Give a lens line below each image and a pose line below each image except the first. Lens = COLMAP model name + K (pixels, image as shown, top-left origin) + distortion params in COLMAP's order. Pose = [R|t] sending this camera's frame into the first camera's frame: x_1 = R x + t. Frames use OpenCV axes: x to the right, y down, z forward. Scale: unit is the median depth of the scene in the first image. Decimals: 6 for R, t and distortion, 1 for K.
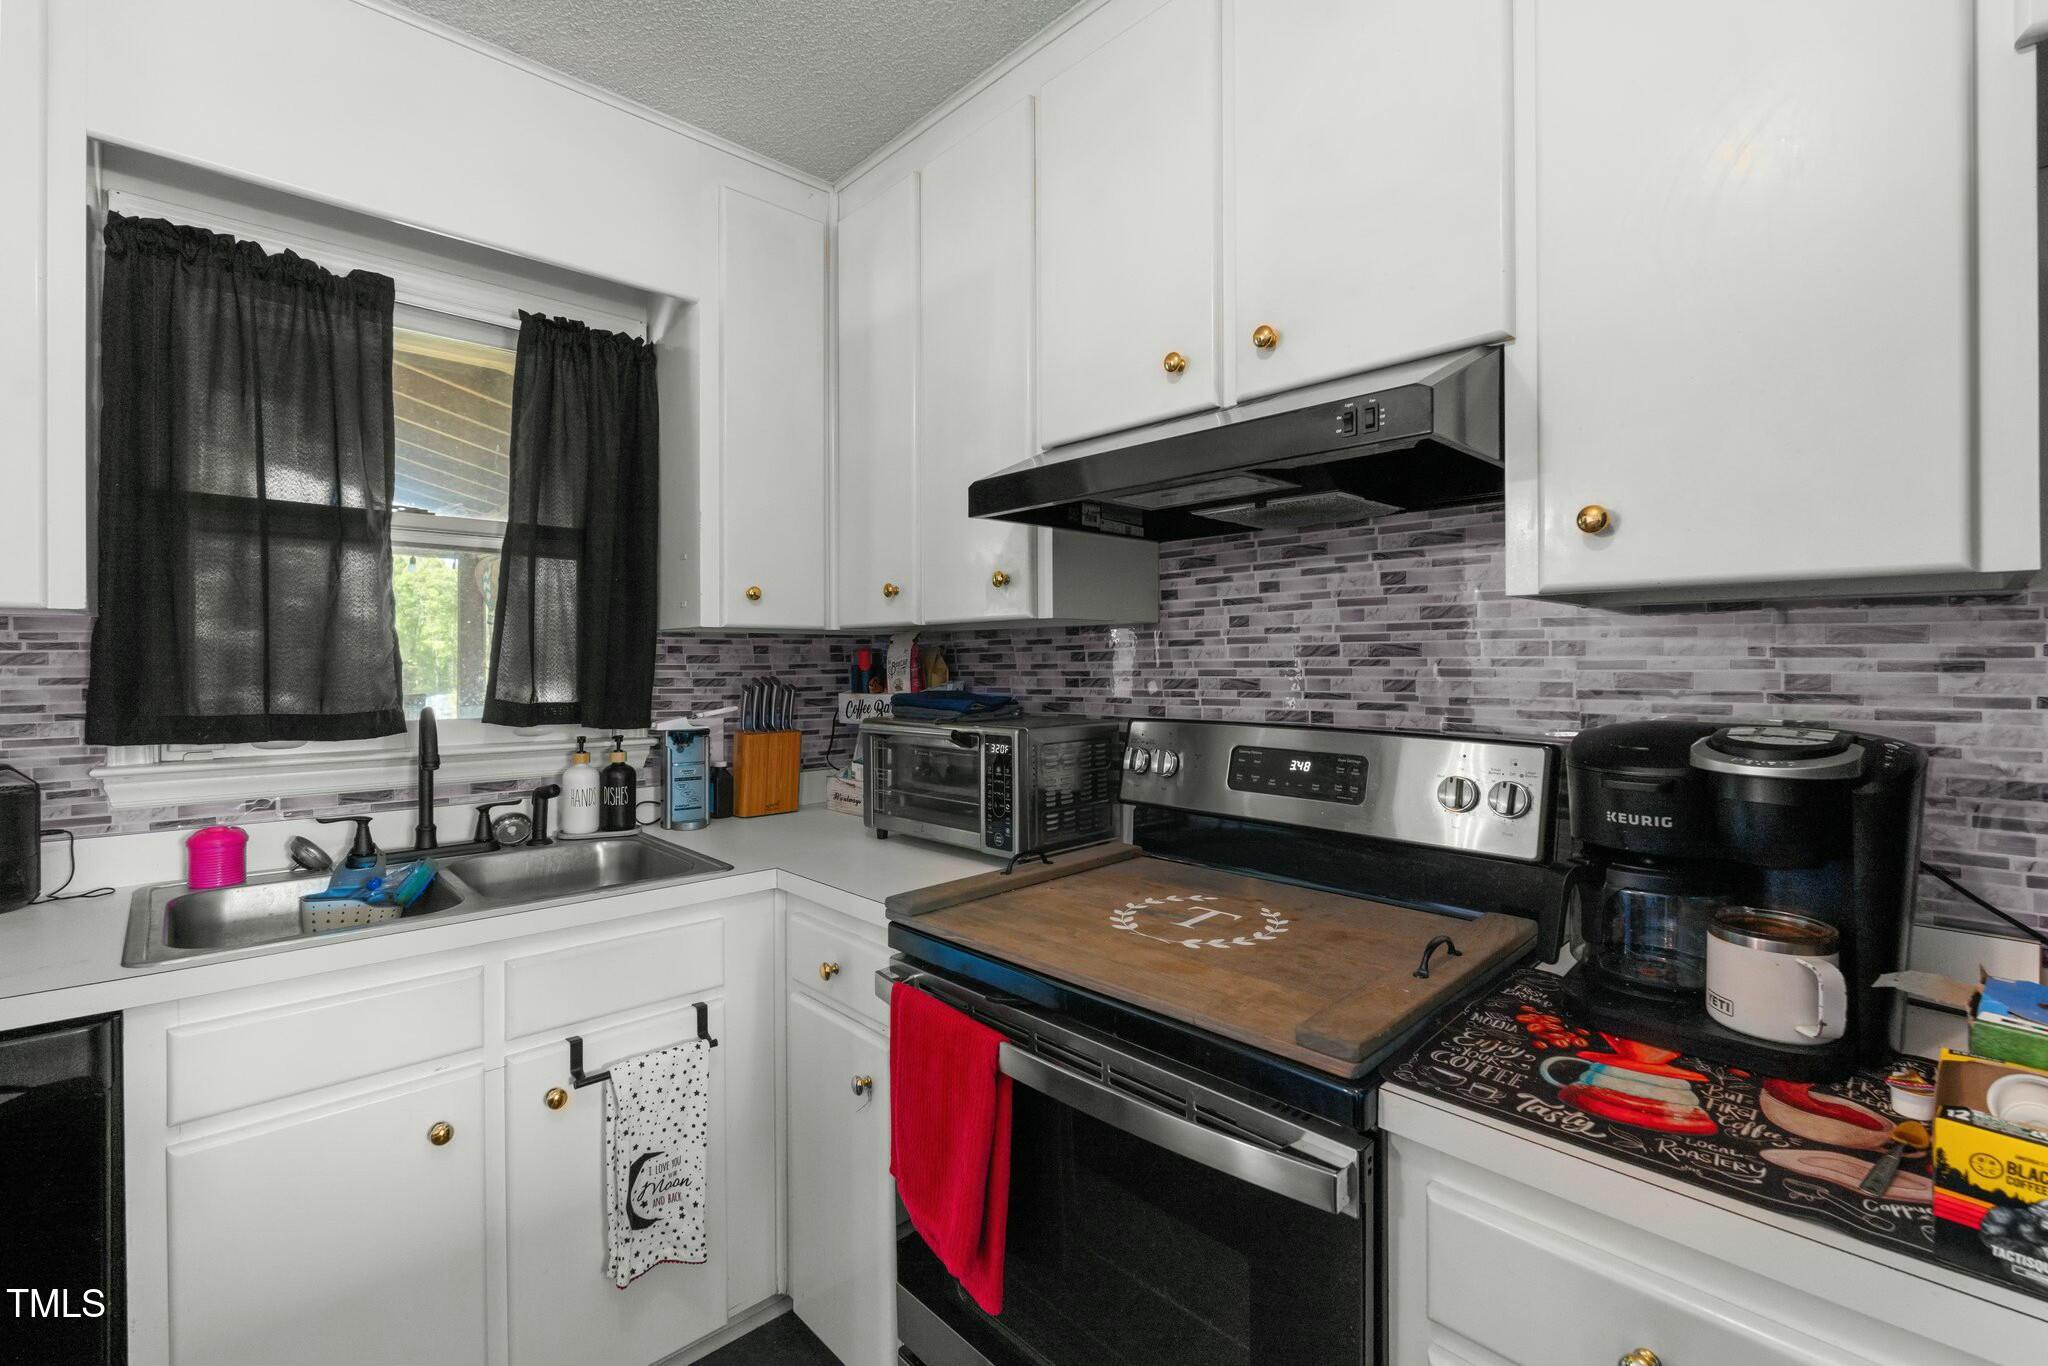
lens RADIAL K [[905.6, 0, 1023.0], [0, 905.6, 664.0], [0, 0, 1]] dist [-0.009583, 0.000943]
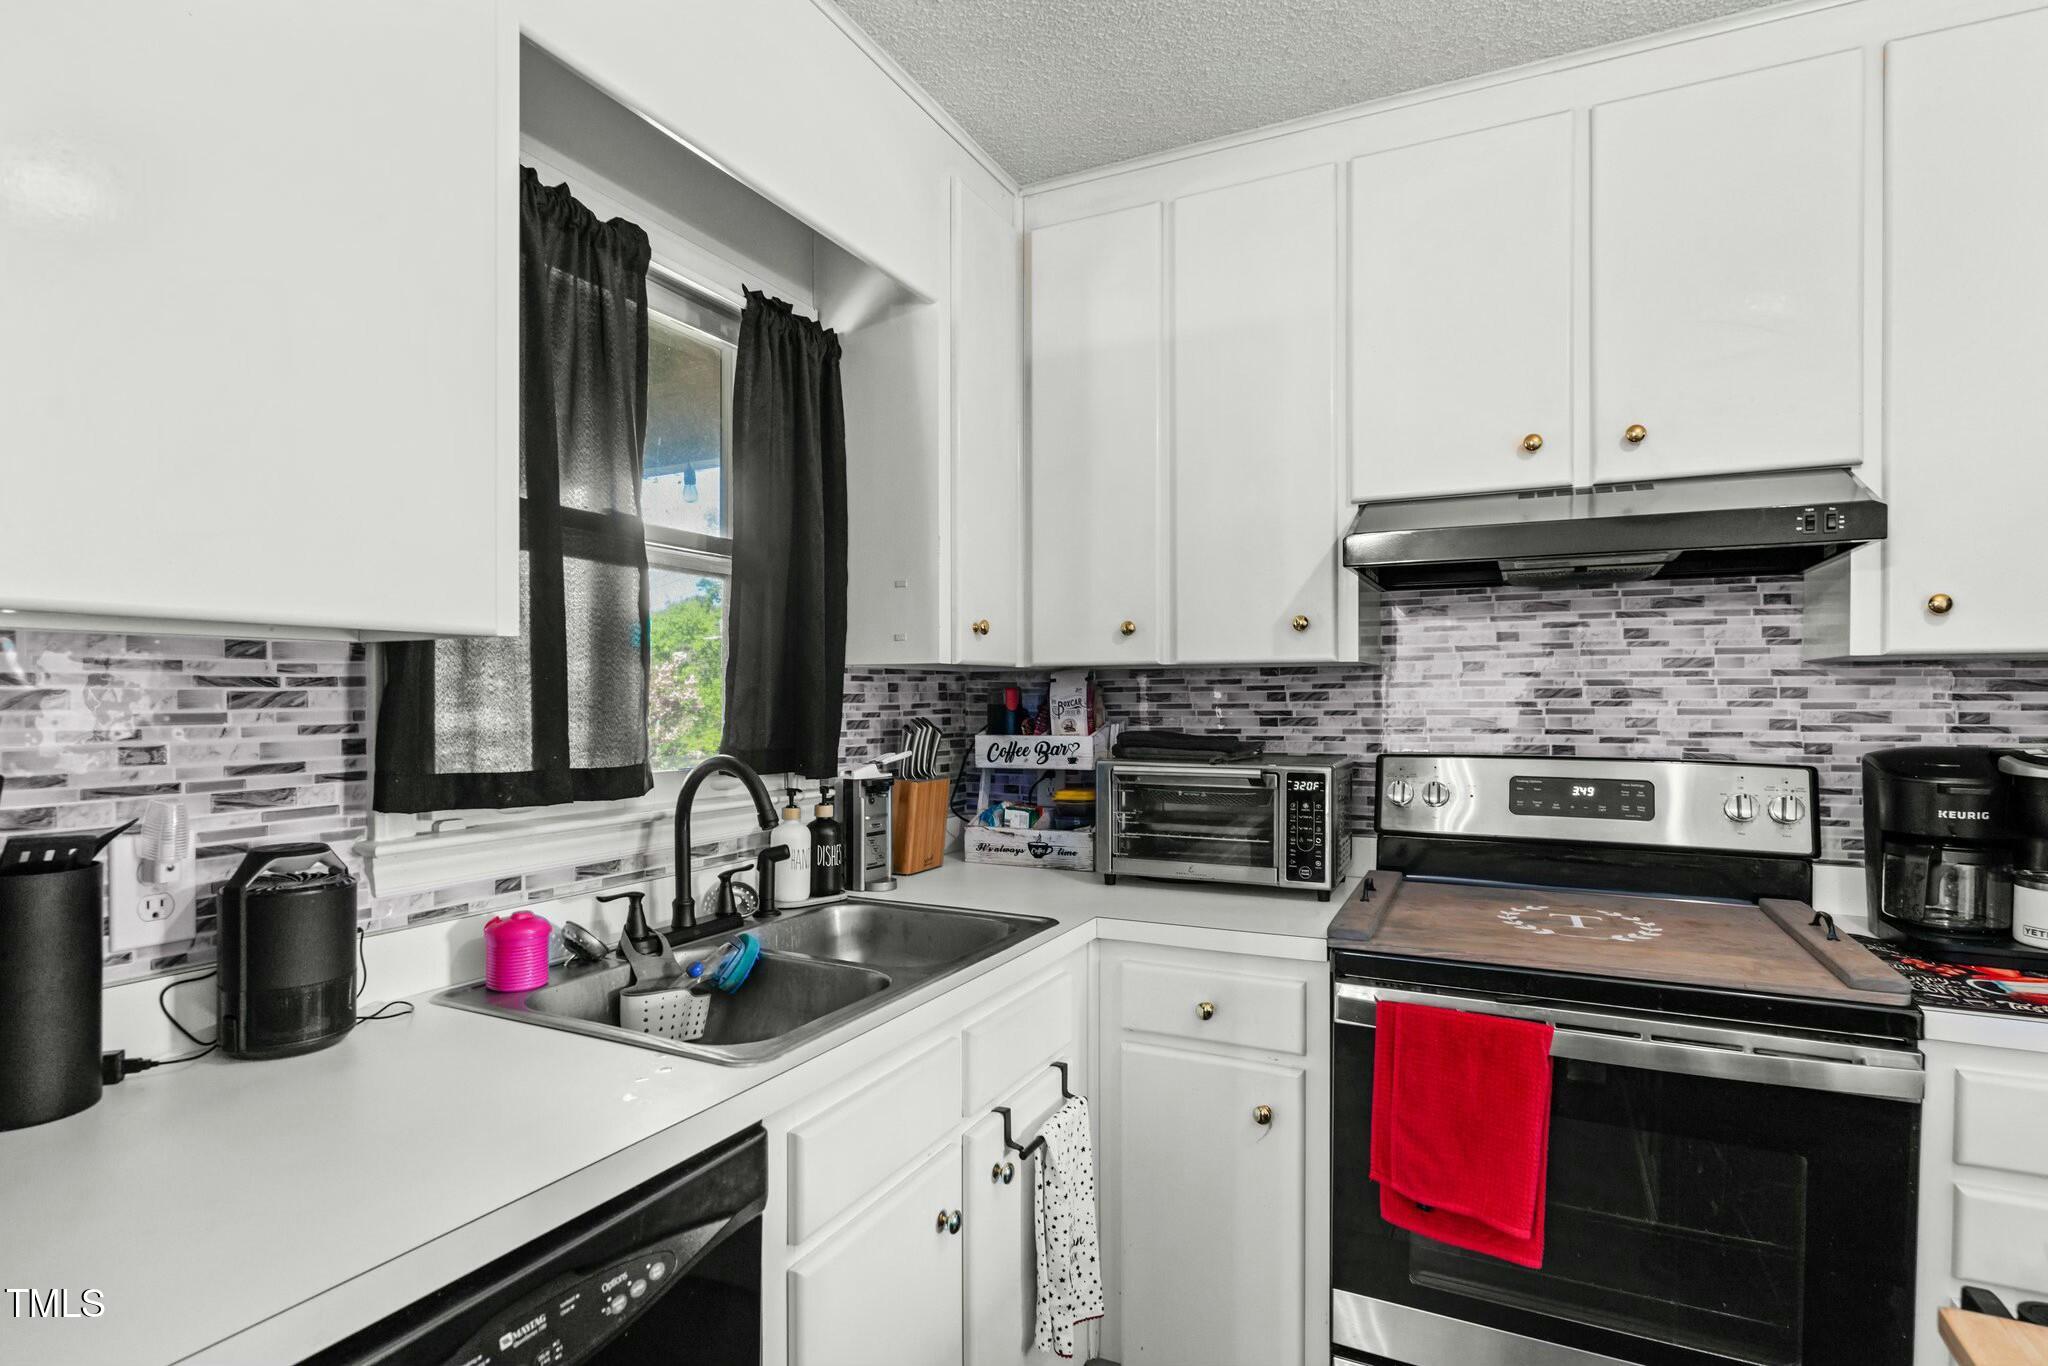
lens RADIAL K [[1032.9, 0, 1033.6], [0, 1032.9, 706.7], [0, 0, 1]] dist [-0.001486, 0.000160]
pose [[0.934792, -0.001526, 0.355193, -0.712047], [-0.000807, 0.999979, 0.006420, -0.004651], [-0.355196, -0.006288, 0.934771, -0.002224]]
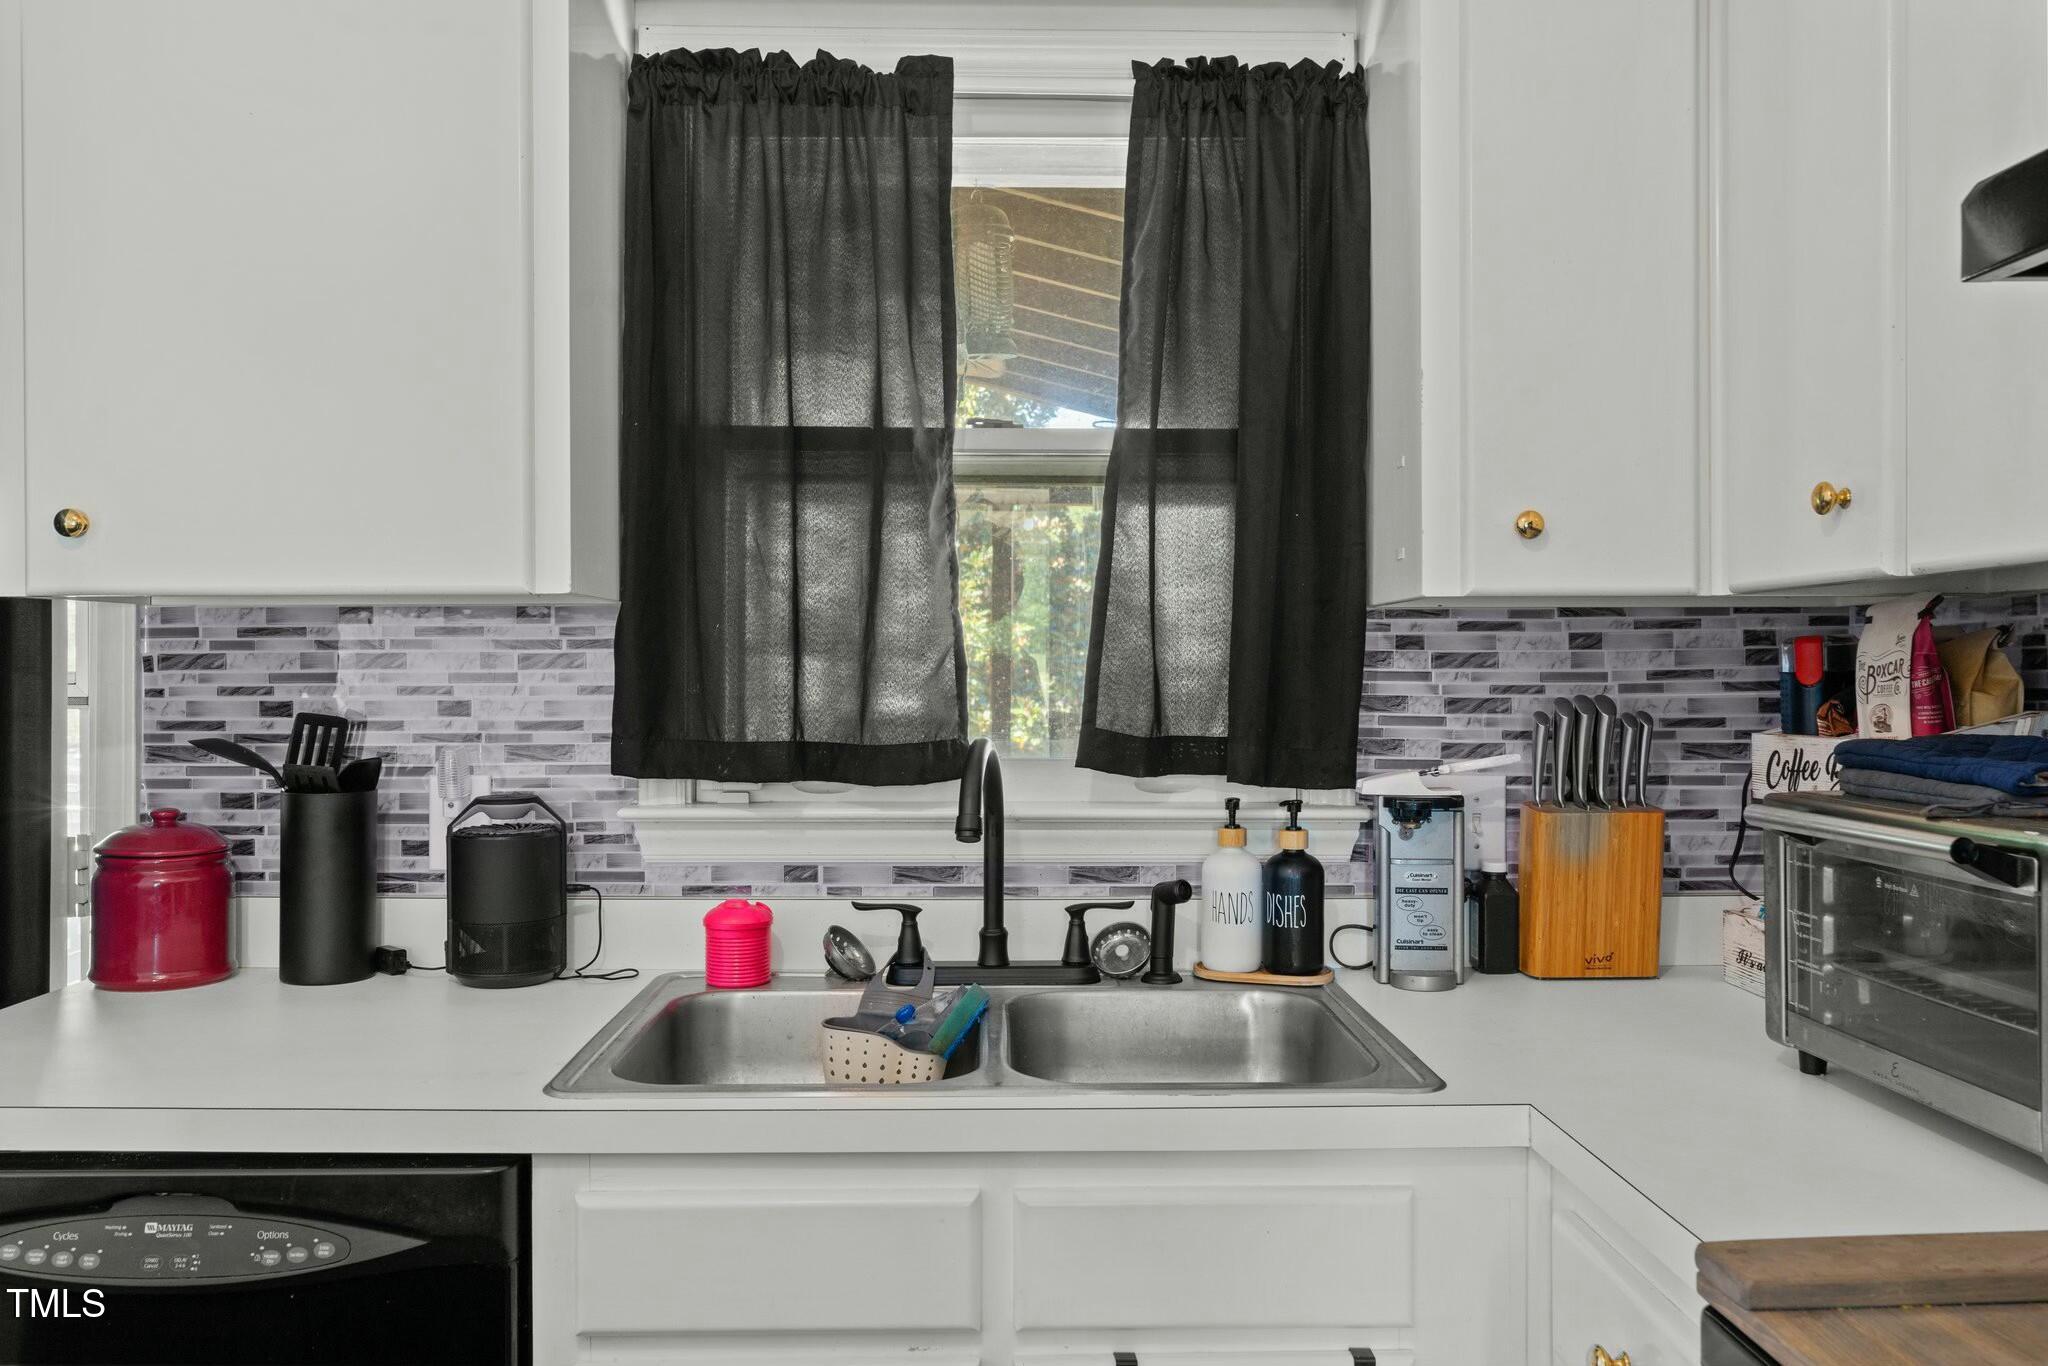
lens RADIAL K [[1573.8, 0, 1017.7], [0, 1573.8, 669.9], [0, 0, 1]] dist [0.001398, 0.000780]
pose [[0.743307, 0.002019, -0.668947, 0.074401], [-0.002295, 0.999997, 0.000468, 0.000629], [0.668946, 0.001187, 0.743310, 0.211569]]
